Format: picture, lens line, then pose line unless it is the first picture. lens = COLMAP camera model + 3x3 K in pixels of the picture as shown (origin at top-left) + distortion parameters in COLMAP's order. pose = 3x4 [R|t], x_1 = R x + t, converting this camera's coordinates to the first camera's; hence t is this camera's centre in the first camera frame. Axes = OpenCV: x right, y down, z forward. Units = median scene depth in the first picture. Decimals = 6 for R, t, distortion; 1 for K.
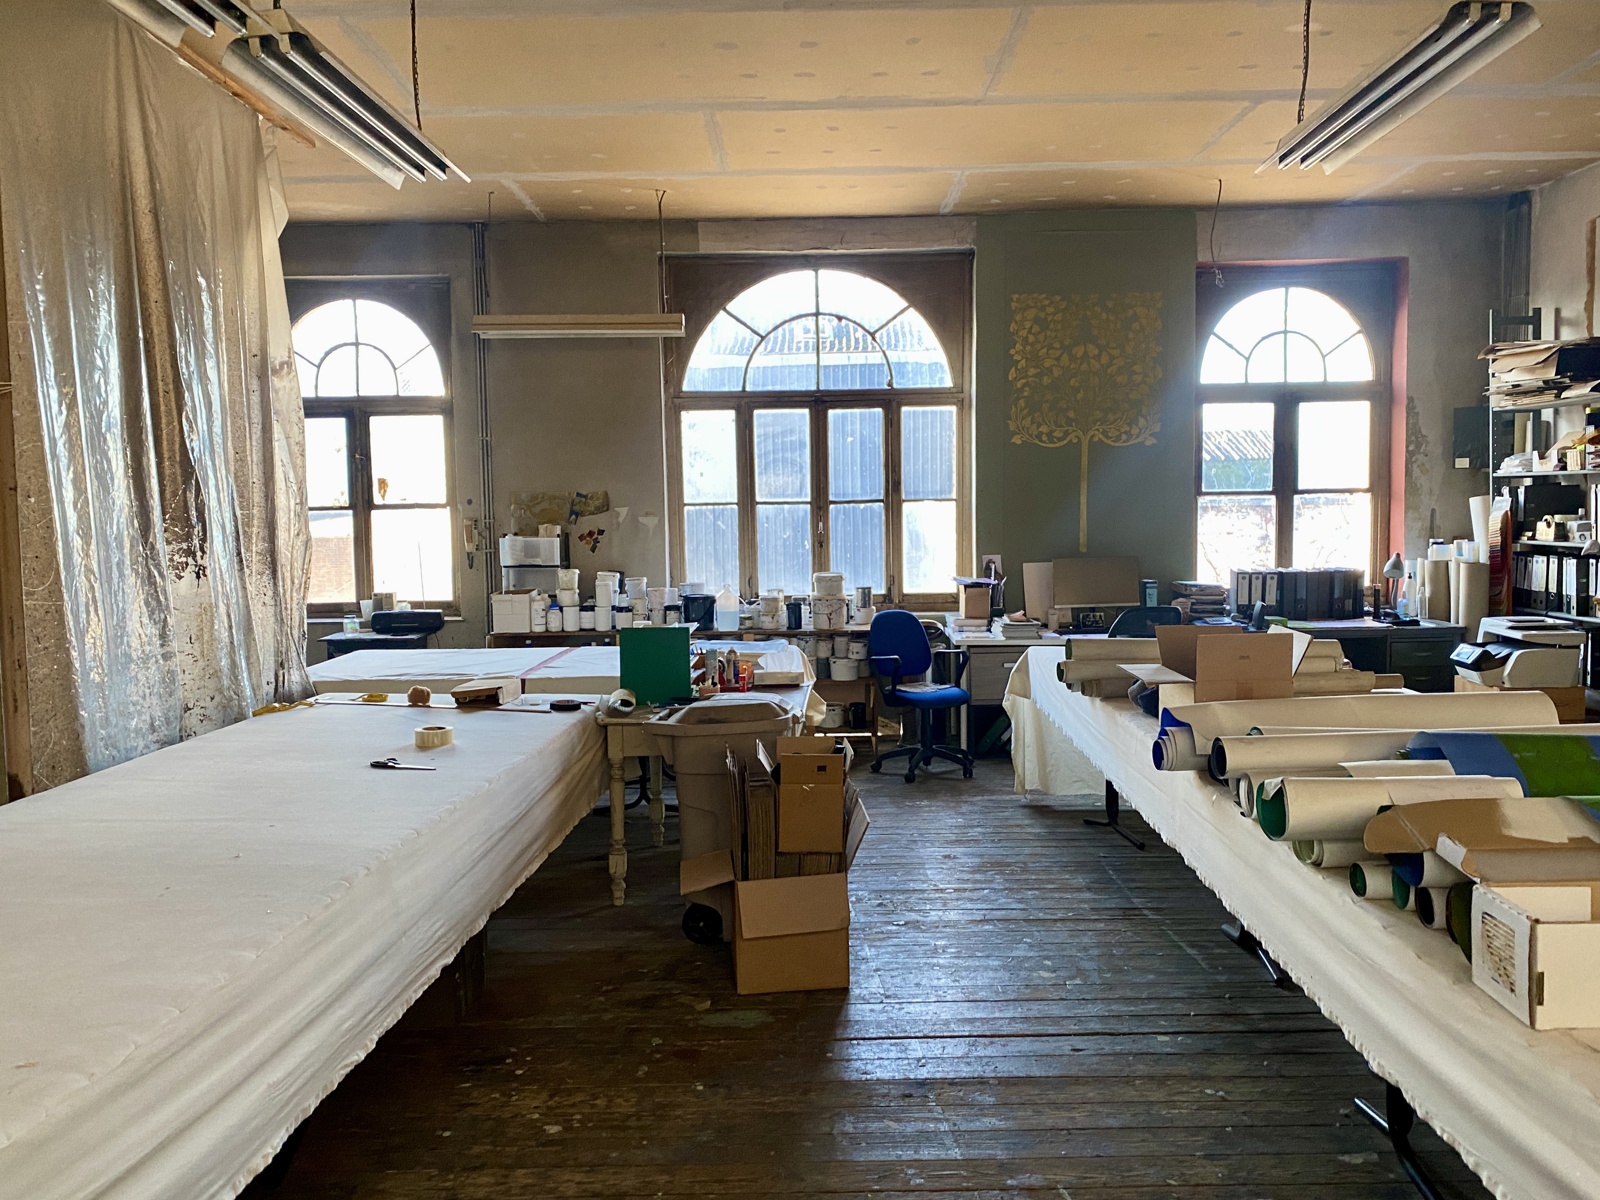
lens RADIAL K [[1274.3, 0, 806.6], [0, 1274.3, 595.3], [0, 0, 1]] dist [0.122963, -0.255542]
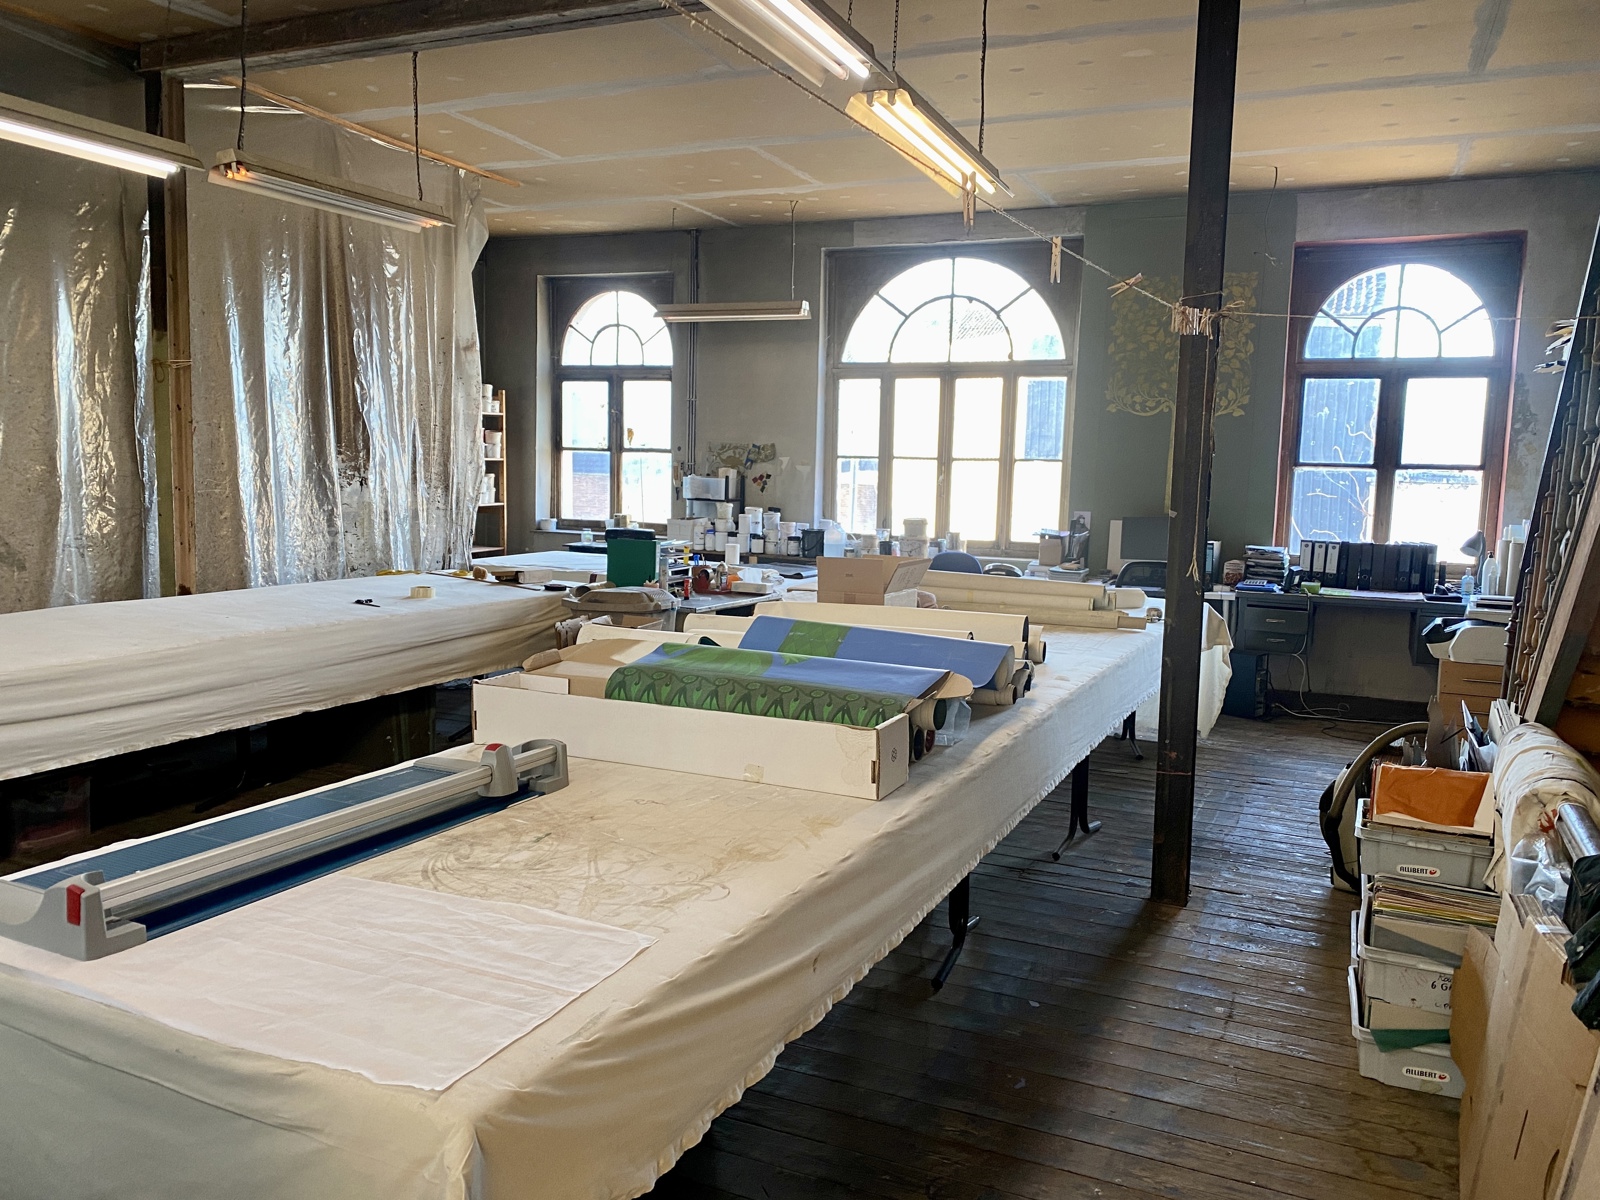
lens RADIAL K [[1204.2, 0, 803.8], [0, 1204.2, 610.9], [0, 0, 1]] dist [0.080991, -0.130649]
pose [[0.916294, 0.088023, -0.390714, 0.342602], [-0.068293, 0.995602, 0.064136, 0.003971], [0.394641, -0.032084, 0.918275, -0.074840]]
